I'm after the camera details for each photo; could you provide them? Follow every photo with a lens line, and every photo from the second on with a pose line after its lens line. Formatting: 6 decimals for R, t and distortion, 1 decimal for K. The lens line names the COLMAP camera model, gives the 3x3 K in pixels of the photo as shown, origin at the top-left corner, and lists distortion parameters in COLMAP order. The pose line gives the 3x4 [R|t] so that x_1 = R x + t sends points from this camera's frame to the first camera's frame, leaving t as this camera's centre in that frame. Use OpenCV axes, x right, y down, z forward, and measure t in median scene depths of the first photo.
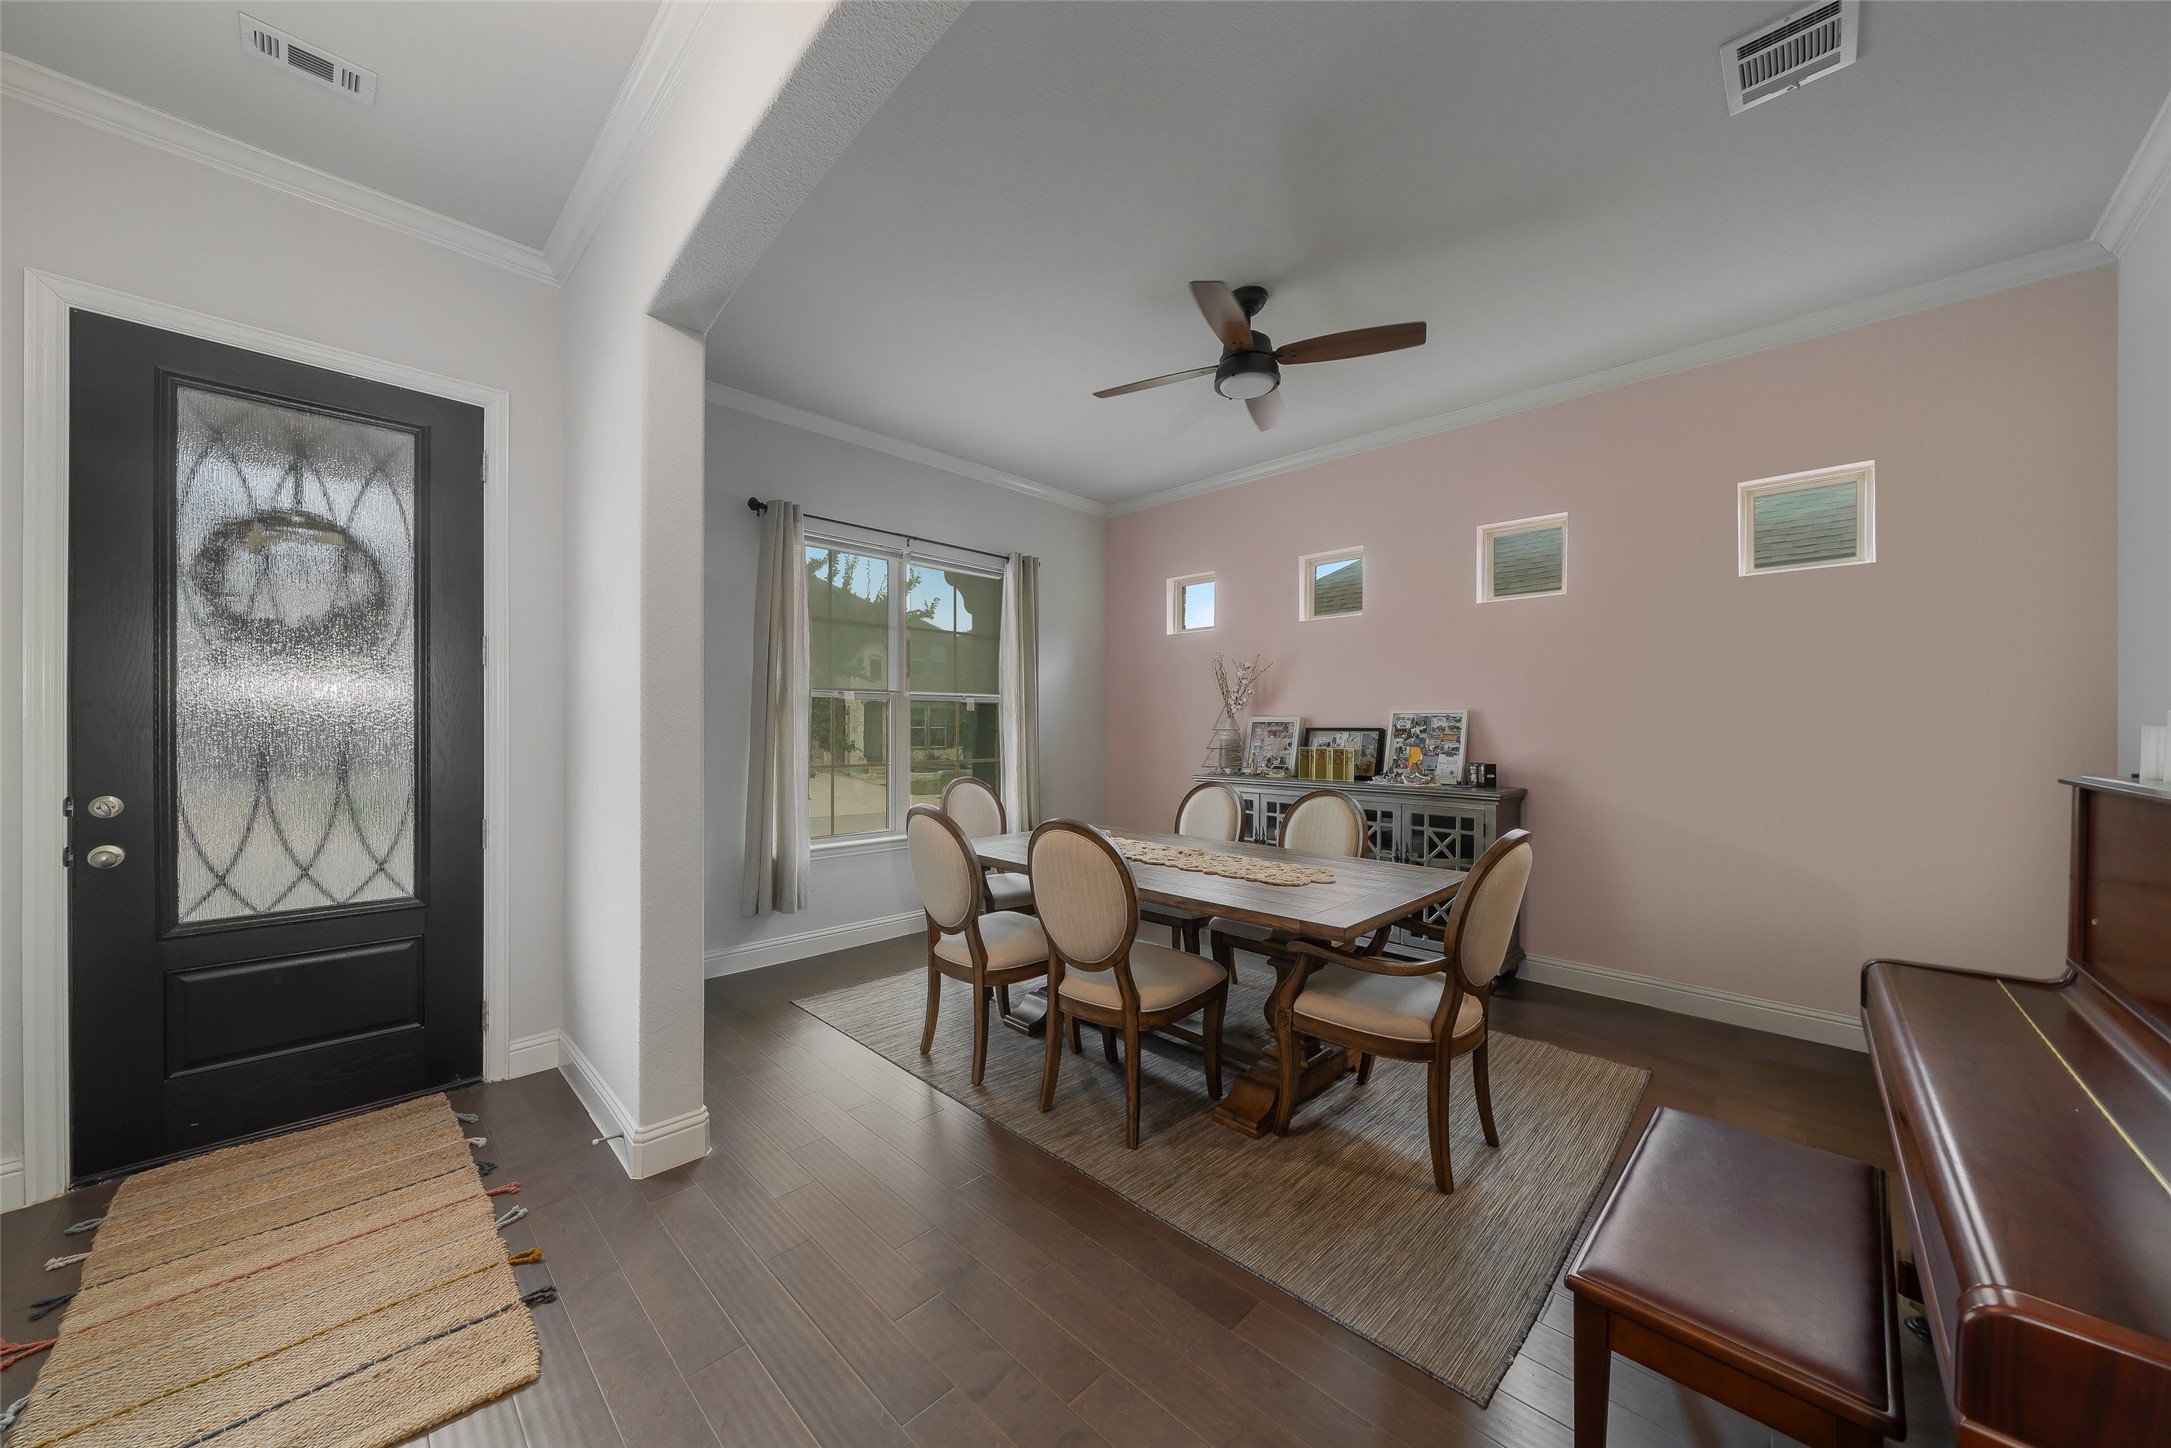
lens RADIAL K [[731.4, 0, 1067.7], [0, 731.4, 729.9], [0, 0, 1]] dist [-0.002226, -0.000169]
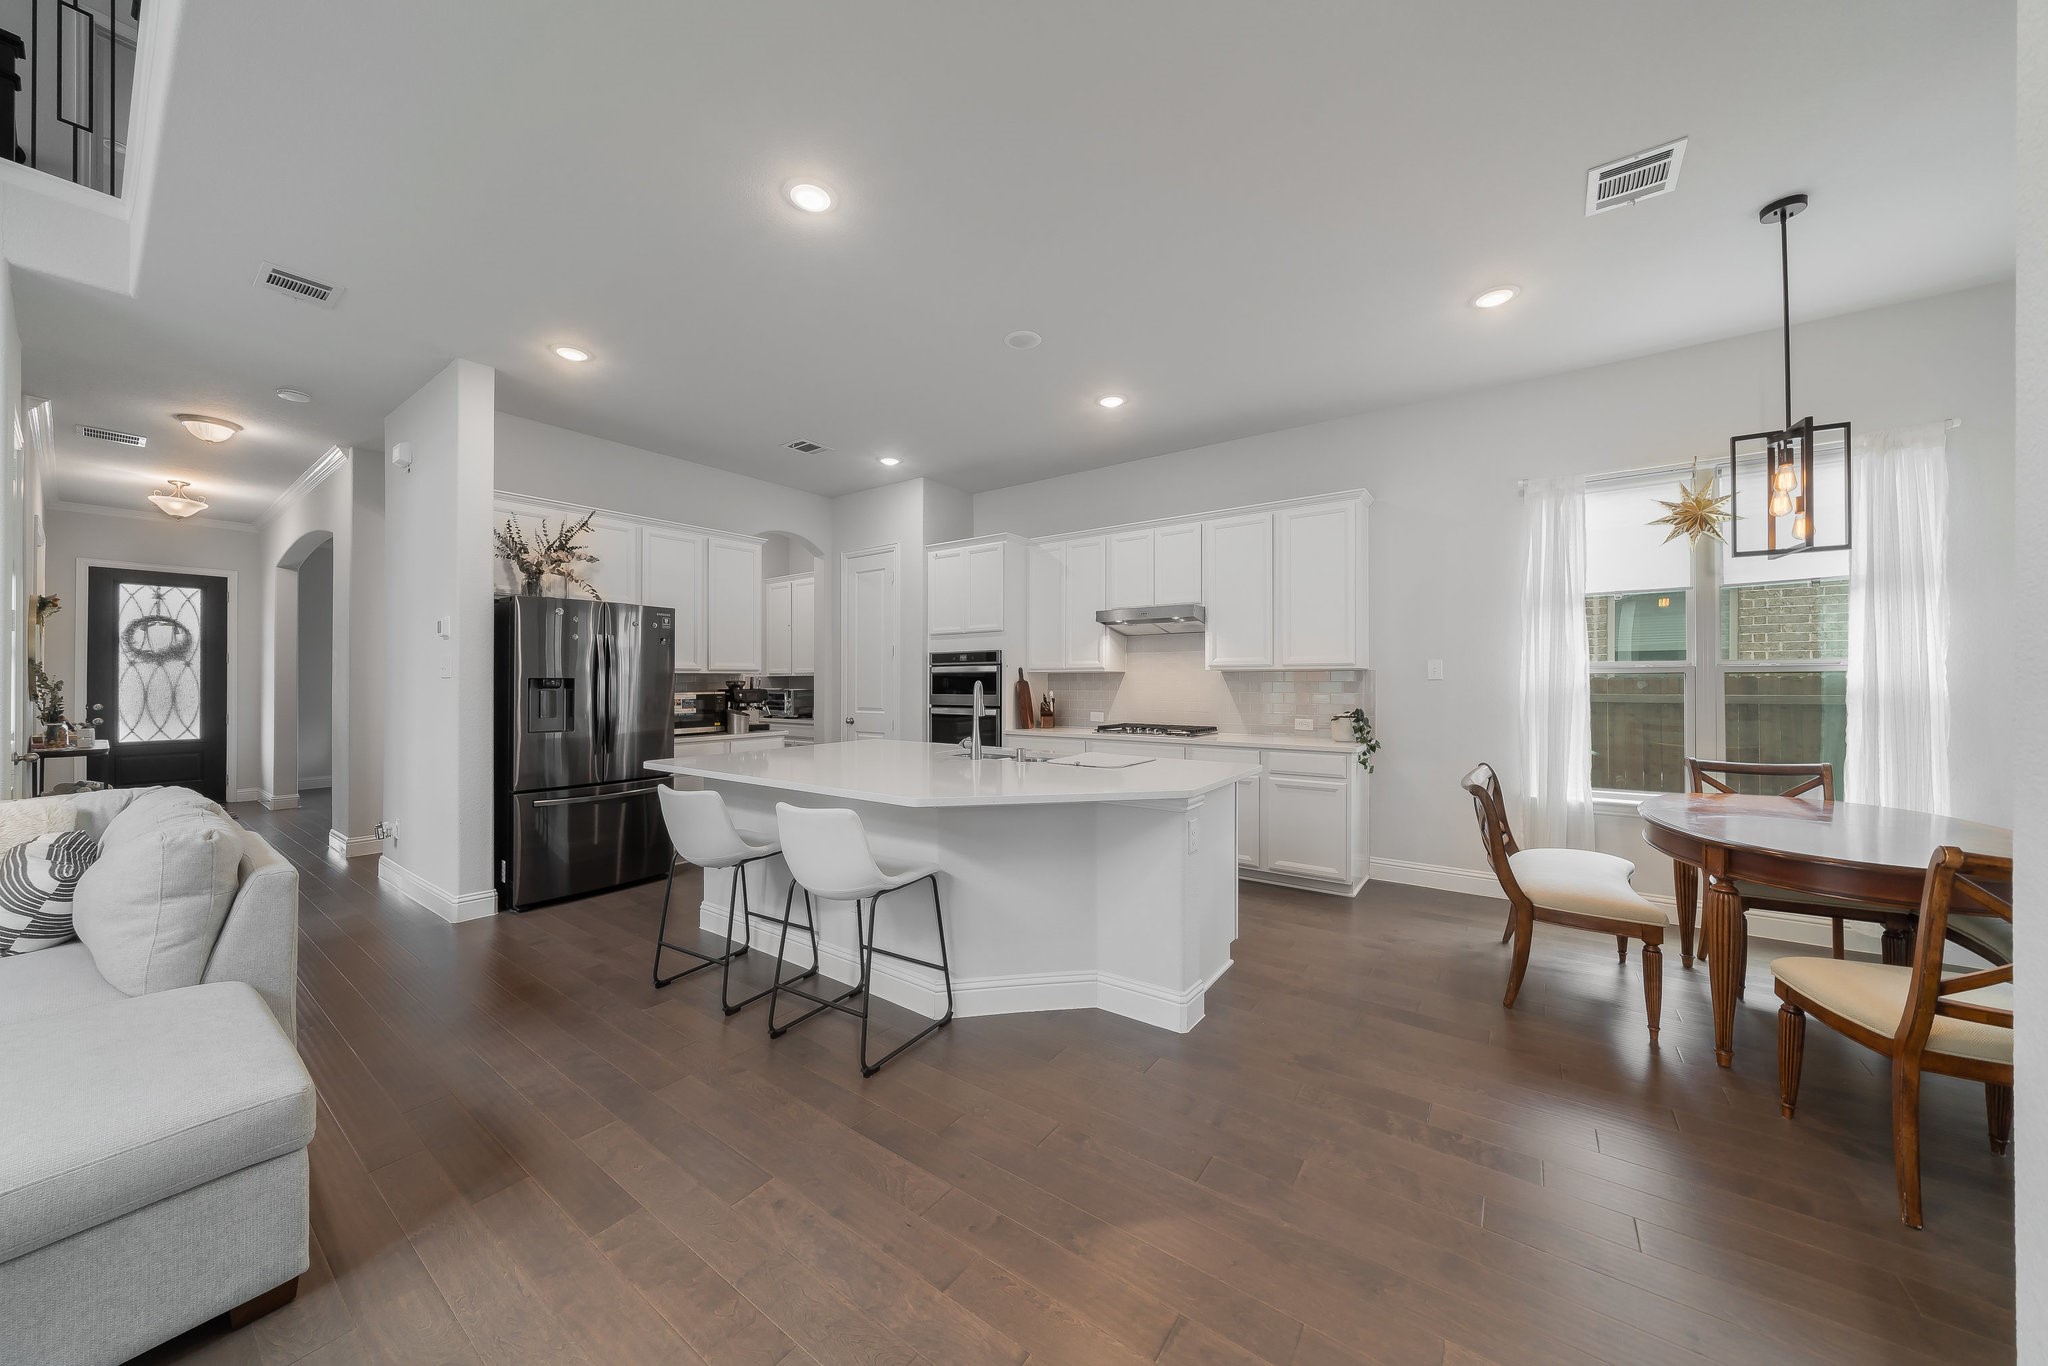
lens RADIAL K [[690.0, 0, 1022.6], [0, 690.0, 676.9], [0, 0, 1]] dist [-0.002226, -0.000169]
pose [[0.989732, -0.000269, 0.142936, 2.309435], [0.000865, 0.999991, -0.004105, -0.019210], [-0.142934, 0.004186, 0.989723, -2.573986]]
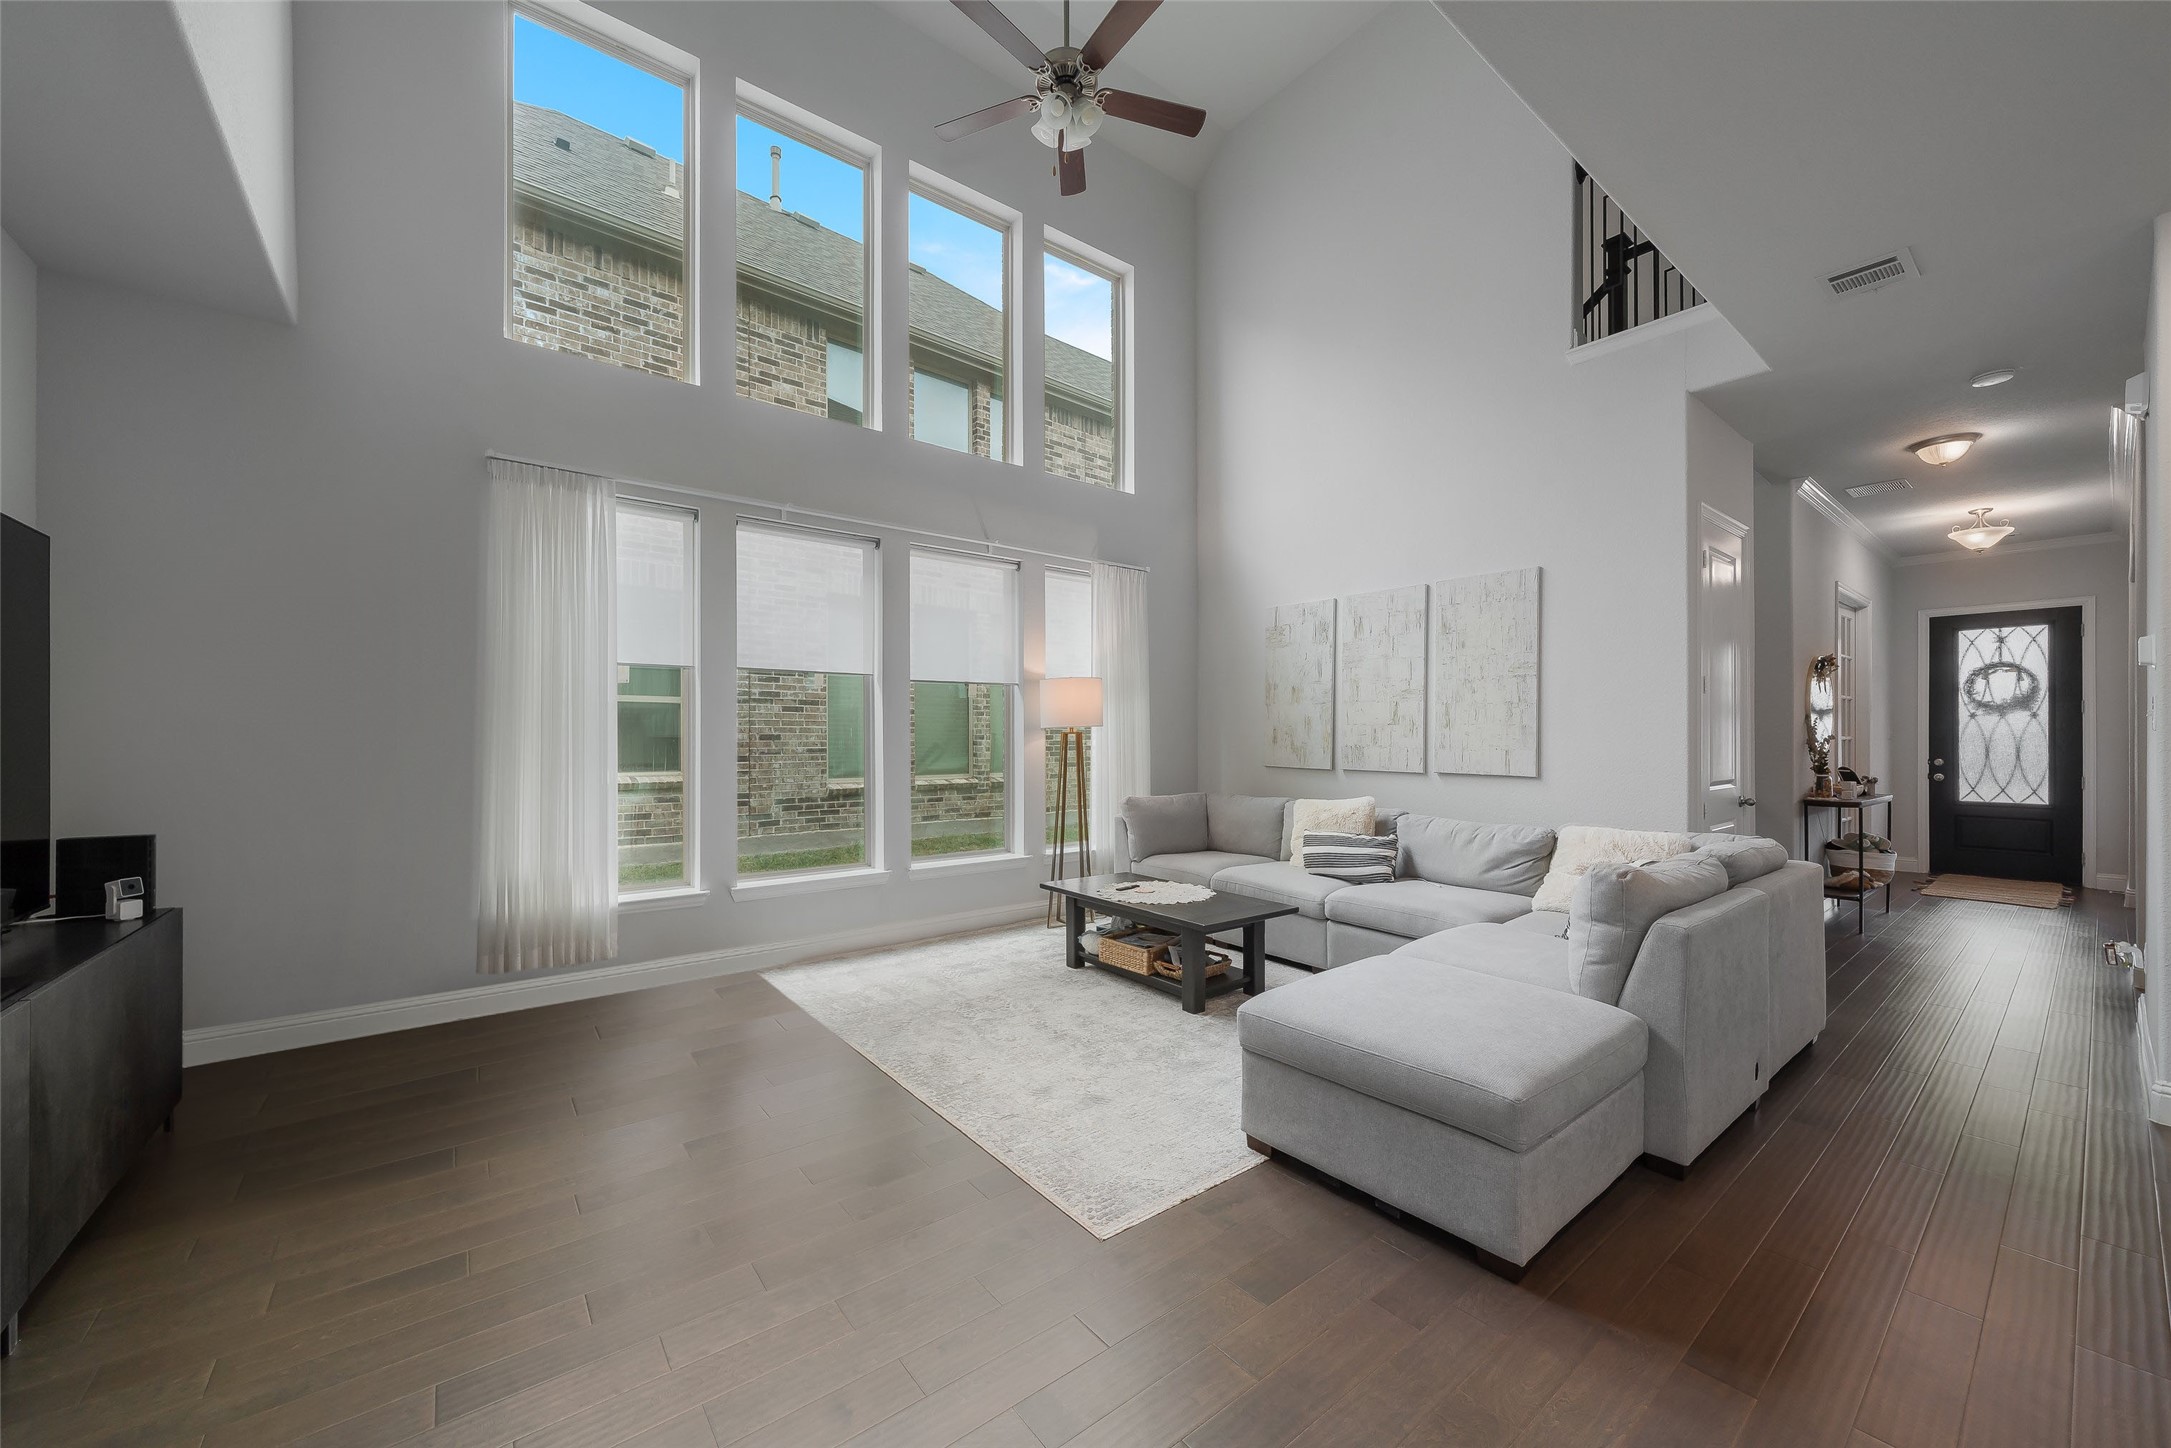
lens RADIAL K [[809.3, 0, 1071.7], [0, 809.3, 736.5], [0, 0, 1]] dist [0.009974, 0.000170]
pose [[-0.120500, 0.000911, -0.992713, 2.597194], [0.001450, 0.999999, 0.000742, -0.019303], [0.992712, -0.001350, -0.120501, -2.245647]]
